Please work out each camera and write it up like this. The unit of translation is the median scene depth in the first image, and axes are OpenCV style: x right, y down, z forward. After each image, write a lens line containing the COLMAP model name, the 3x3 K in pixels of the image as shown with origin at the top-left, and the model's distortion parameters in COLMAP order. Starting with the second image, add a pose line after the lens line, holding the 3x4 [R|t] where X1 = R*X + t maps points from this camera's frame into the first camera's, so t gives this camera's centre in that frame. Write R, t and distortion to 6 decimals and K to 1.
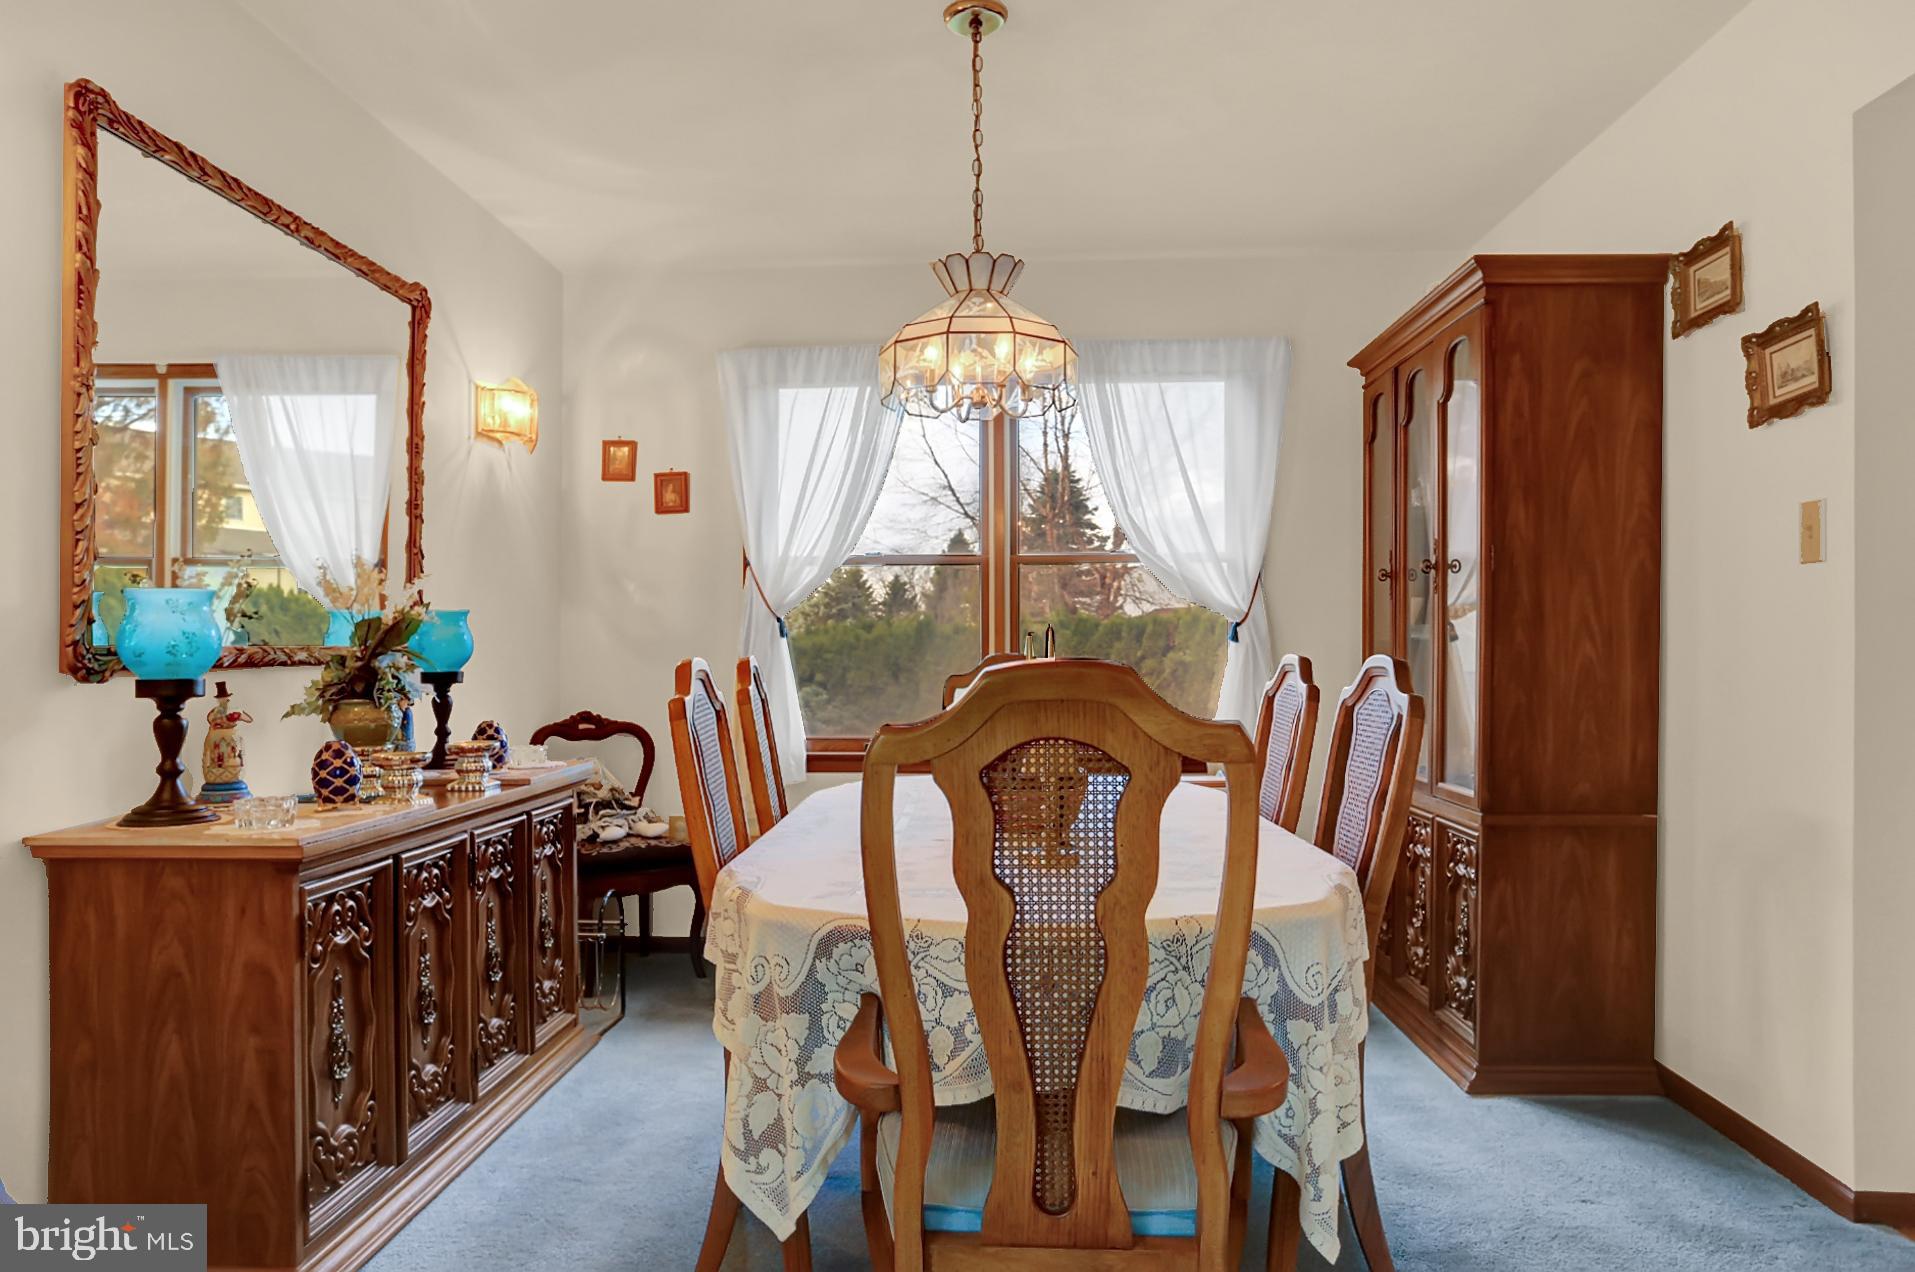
lens RADIAL K [[1157.7, 0, 957.5], [0, 1157.7, 636.0], [0, 0, 1]] dist [-0.046422, 0.001049]
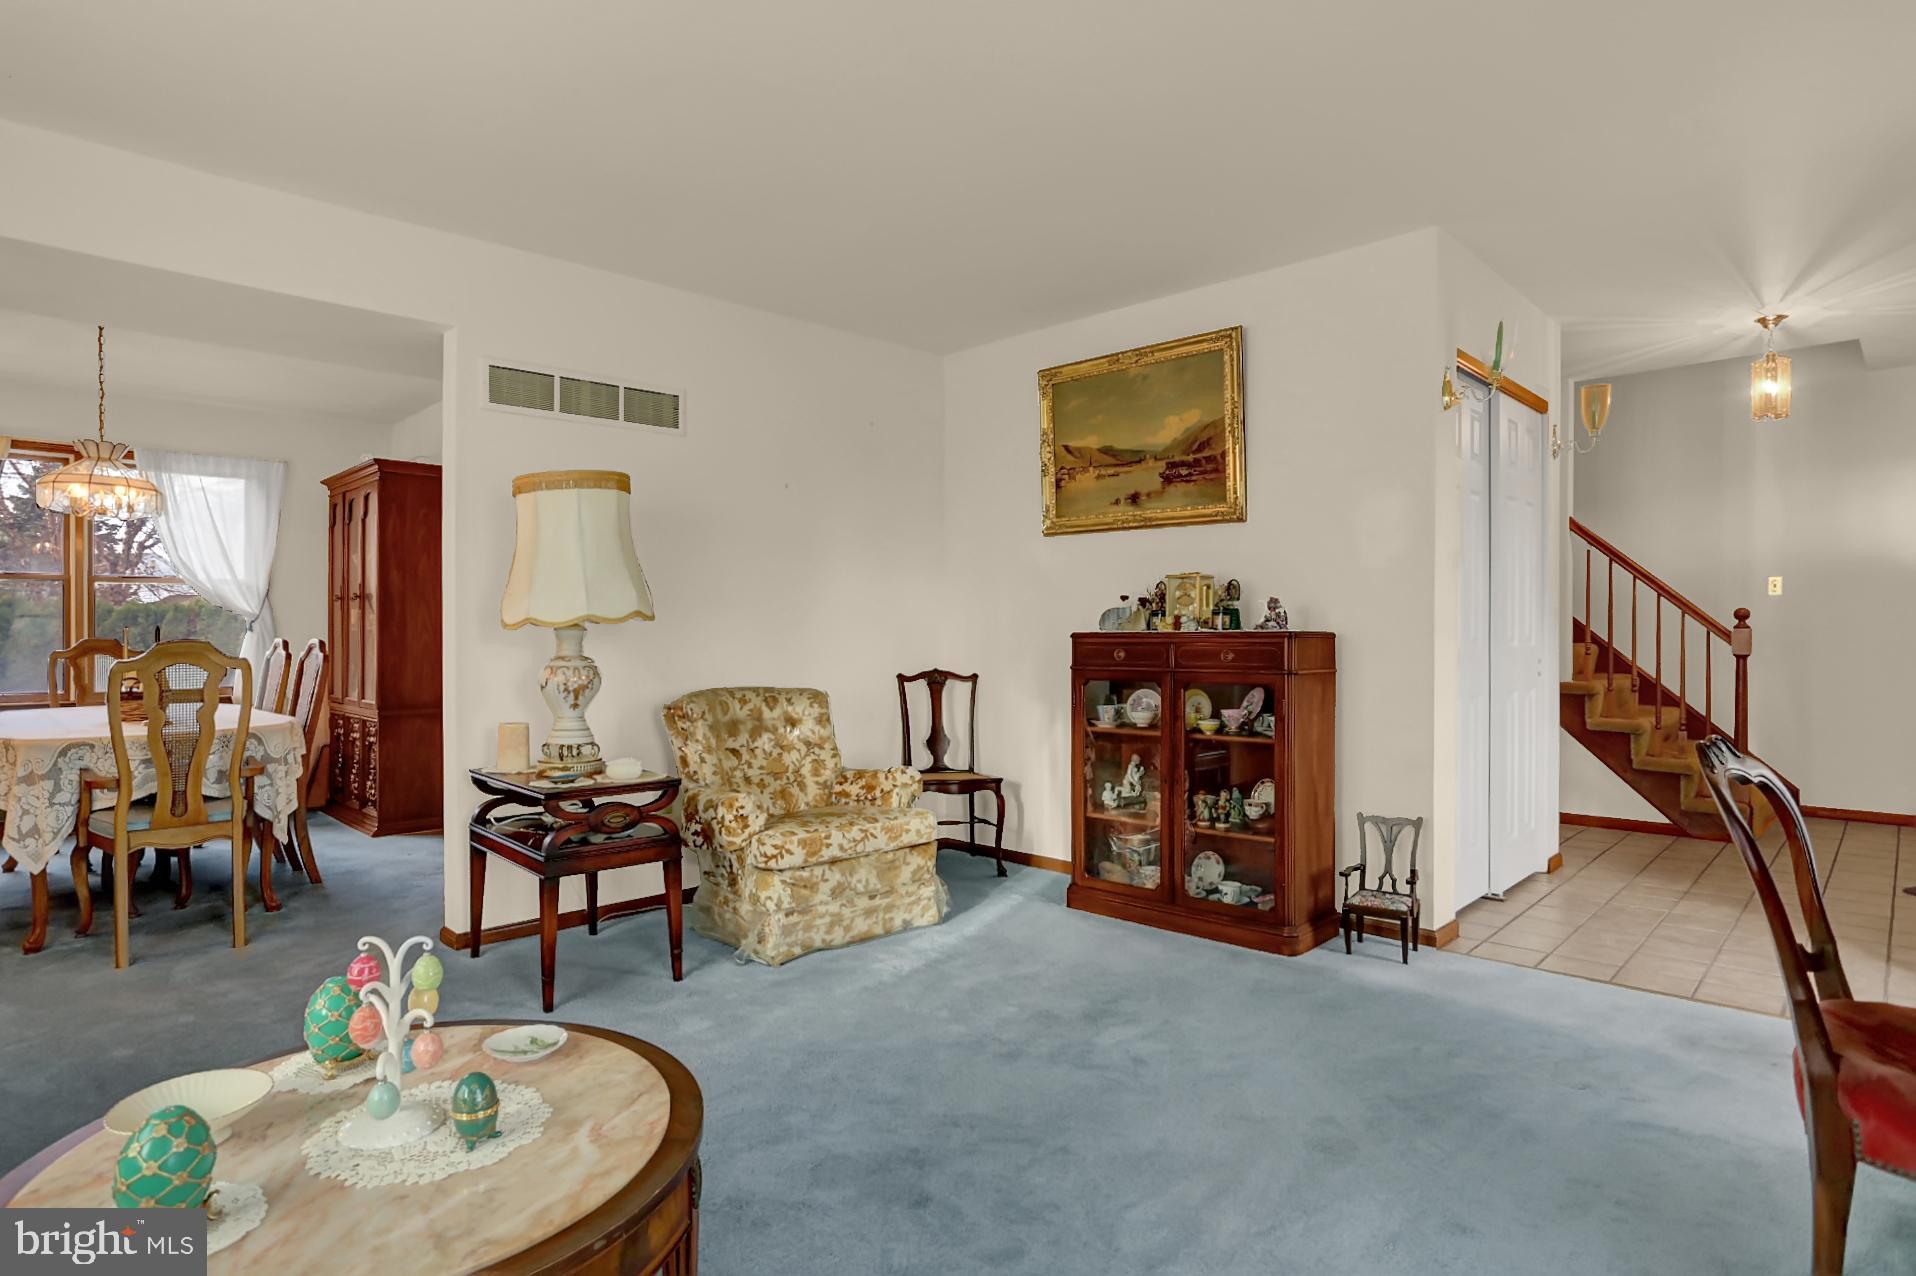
lens RADIAL K [[1035.3, 0, 929.3], [0, 1035.3, 652.4], [0, 0, 1]] dist [-0.027808, 0.001633]
pose [[0.686574, -0.006470, 0.727031, -0.255026], [-0.014260, 0.999648, 0.022363, -0.017449], [-0.726920, -0.025722, 0.686240, -1.146570]]
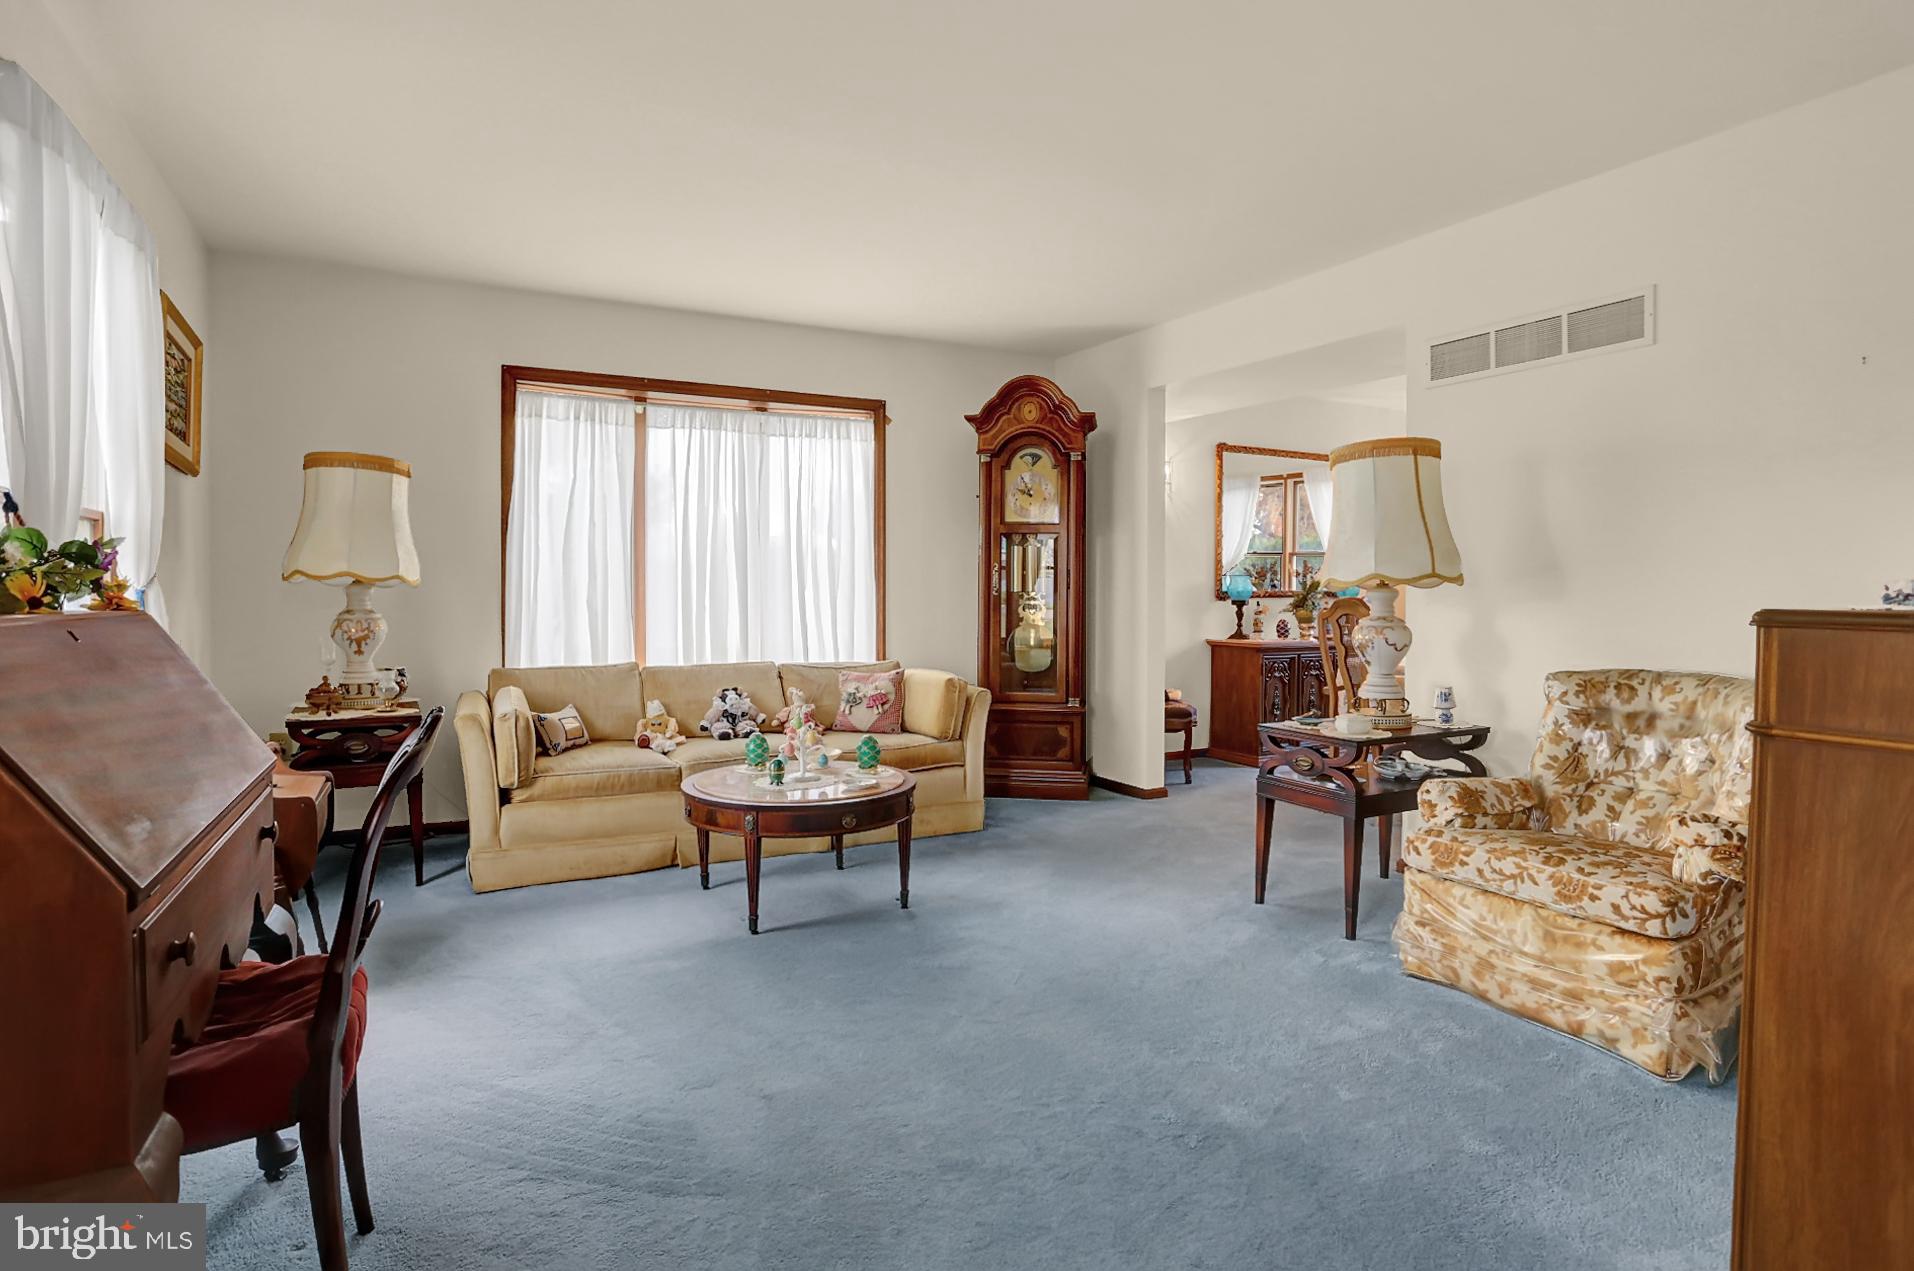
lens RADIAL K [[1004.7, 0, 957.0], [0, 1004.7, 635.5], [0, 0, 1]] dist [-0.002343, -0.000474]
pose [[0.498966, 0.045927, -0.865404, 1.292052], [0.011146, 0.998172, 0.059400, -0.039787], [0.866550, -0.039285, 0.497542, -1.102139]]
